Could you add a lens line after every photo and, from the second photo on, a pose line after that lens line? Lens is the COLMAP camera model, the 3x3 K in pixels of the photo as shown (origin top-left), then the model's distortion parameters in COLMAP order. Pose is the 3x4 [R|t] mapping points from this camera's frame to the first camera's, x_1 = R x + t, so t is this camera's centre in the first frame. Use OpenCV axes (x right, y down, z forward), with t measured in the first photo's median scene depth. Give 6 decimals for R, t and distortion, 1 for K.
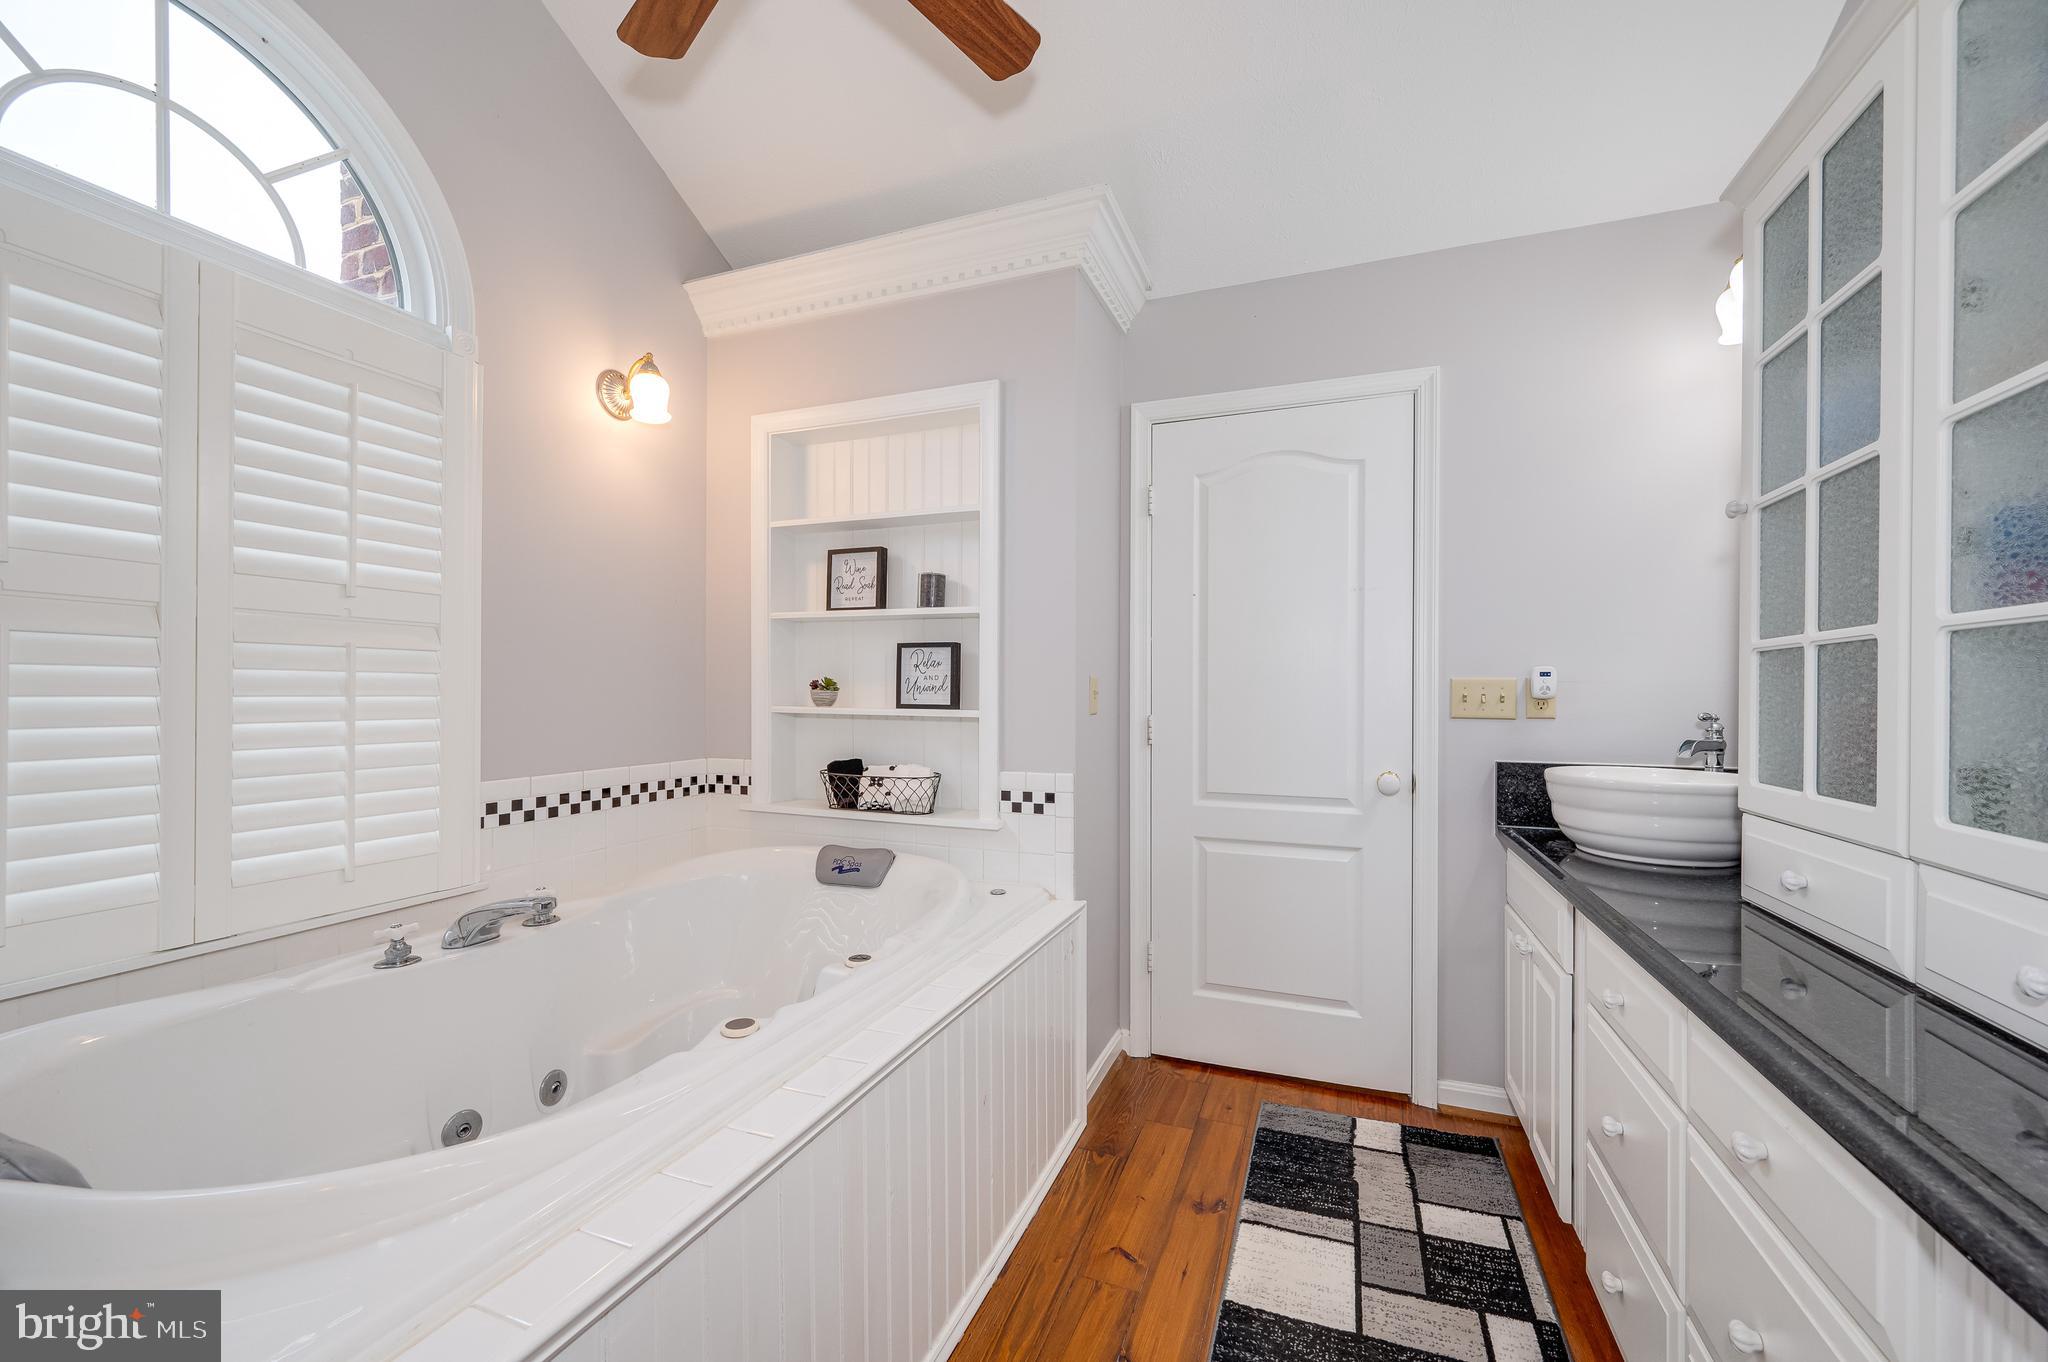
lens RADIAL K [[805.6, 0, 1028.3], [0, 805.6, 692.6], [0, 0, 1]] dist [0.000009, -0.000288]
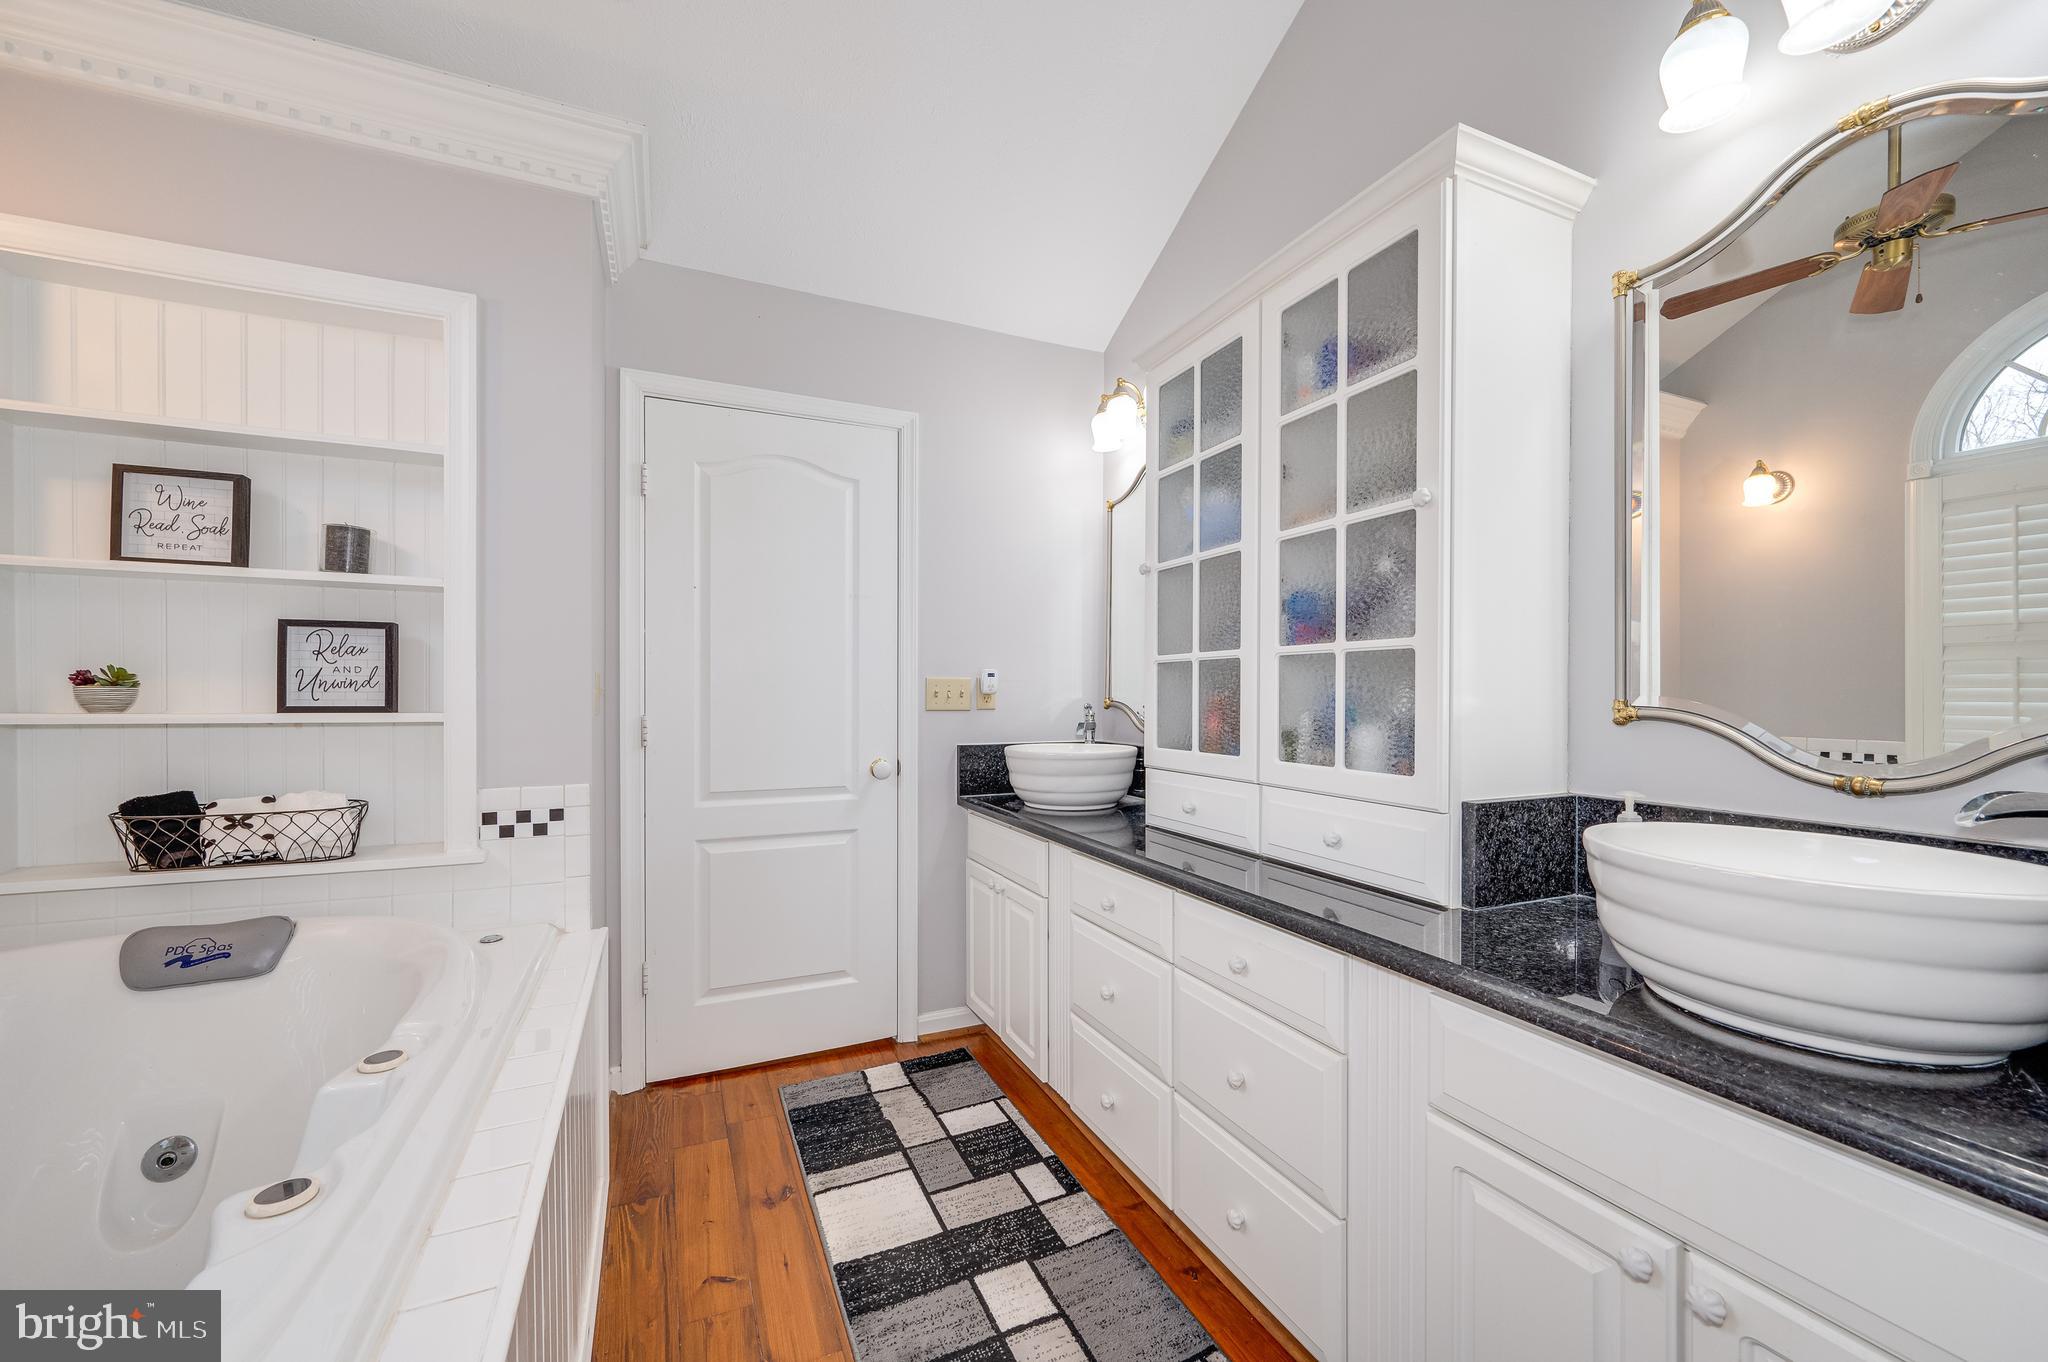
lens RADIAL K [[805.6, 0, 1028.3], [0, 805.6, 692.6], [0, 0, 1]] dist [0.000009, -0.000288]
pose [[0.698558, -0.003814, 0.715543, -0.225837], [0.000647, 0.999989, 0.004698, -0.000789], [-0.715553, -0.002819, 0.698552, 0.056627]]
